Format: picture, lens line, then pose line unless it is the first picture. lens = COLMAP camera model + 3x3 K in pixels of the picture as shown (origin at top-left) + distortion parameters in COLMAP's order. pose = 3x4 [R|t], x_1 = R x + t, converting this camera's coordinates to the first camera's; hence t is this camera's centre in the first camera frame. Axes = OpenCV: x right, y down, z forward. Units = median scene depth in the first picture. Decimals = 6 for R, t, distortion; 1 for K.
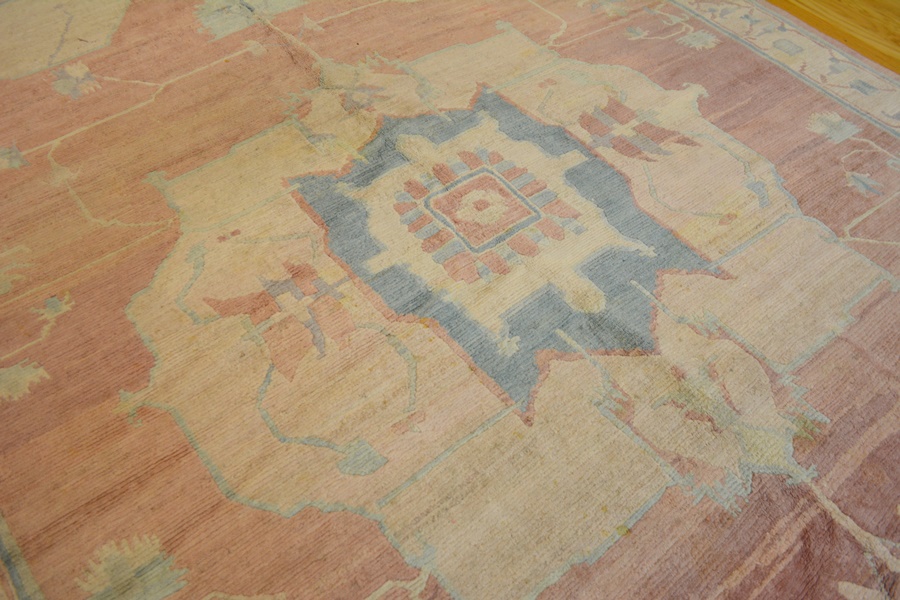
lens RADIAL K [[704.3, 0, 452.3], [0, 704.3, 309.5], [0, 0, 1]] dist [-0.083924, 0.014511]
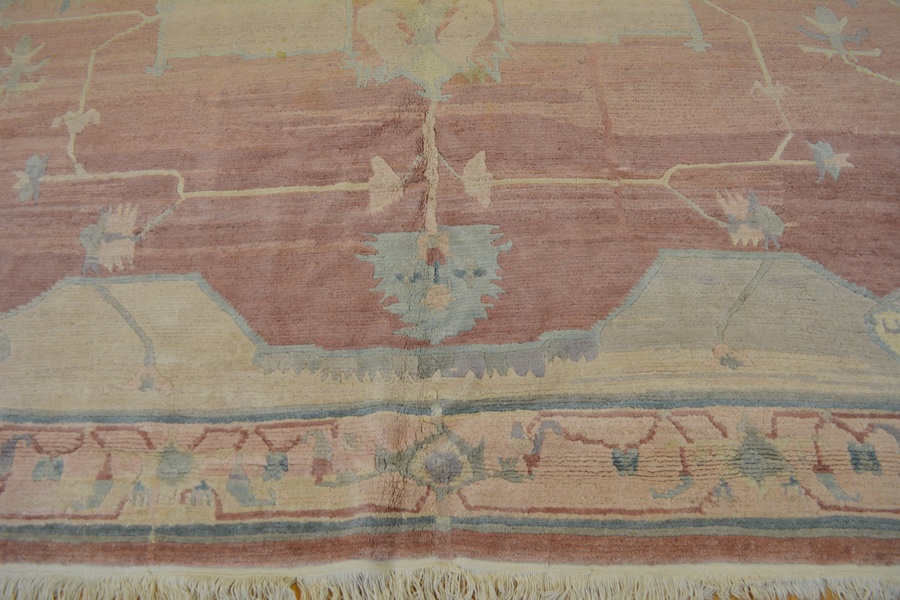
lens RADIAL K [[704.3, 0, 446.8], [0, 704.3, 304.8], [0, 0, 1]] dist [-0.083924, 0.014511]
pose [[0.793062, 0.514307, -0.326407, 0.839309], [-0.447012, 0.855388, 0.261710, 0.174503], [0.413804, -0.061644, 0.908276, -0.056431]]
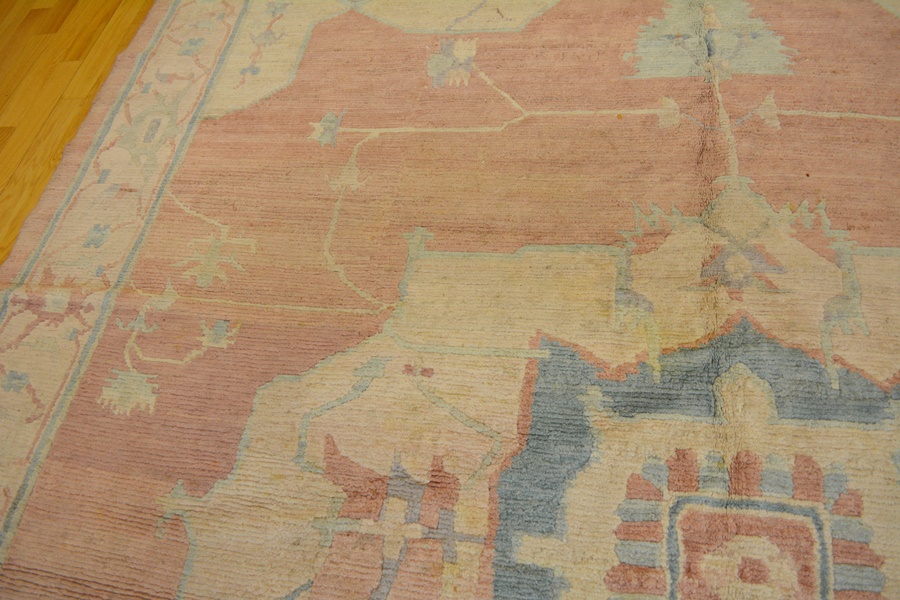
lens RADIAL K [[704.3, 0, 449.3], [0, 704.3, 318.4], [0, 0, 1]] dist [-0.083924, 0.014511]
pose [[0.657768, 0.552282, -0.512178, 0.051374], [-0.484710, 0.830845, 0.273410, -0.356104], [0.576540, 0.068418, 0.814200, 0.388611]]
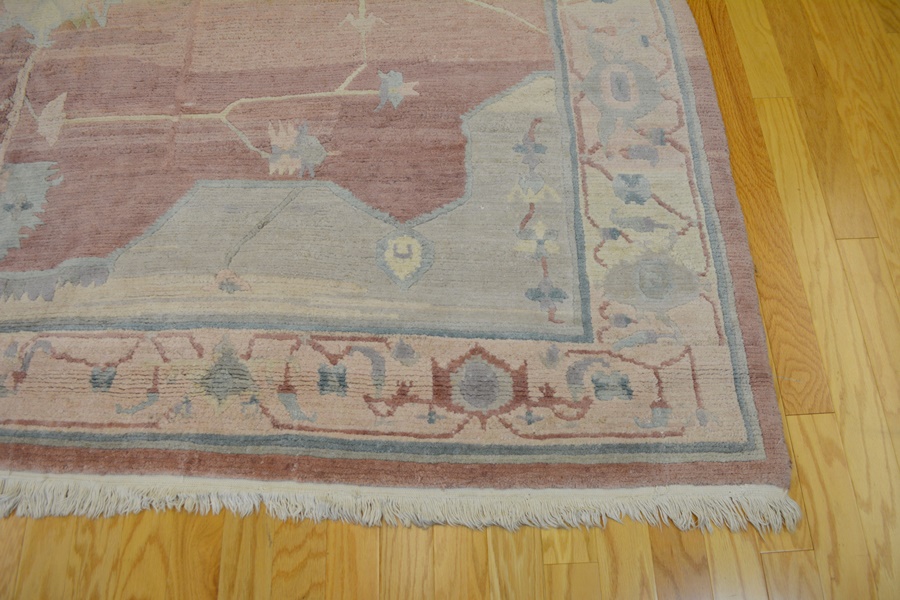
lens RADIAL K [[704.3, 0, 444.8], [0, 704.3, 300.8], [0, 0, 1]] dist [-0.083924, 0.014511]
pose [[0.791329, 0.521363, -0.319341, 1.299949], [-0.438306, 0.847917, 0.298201, -0.029058], [0.426246, -0.096006, 0.899498, 0.148223]]
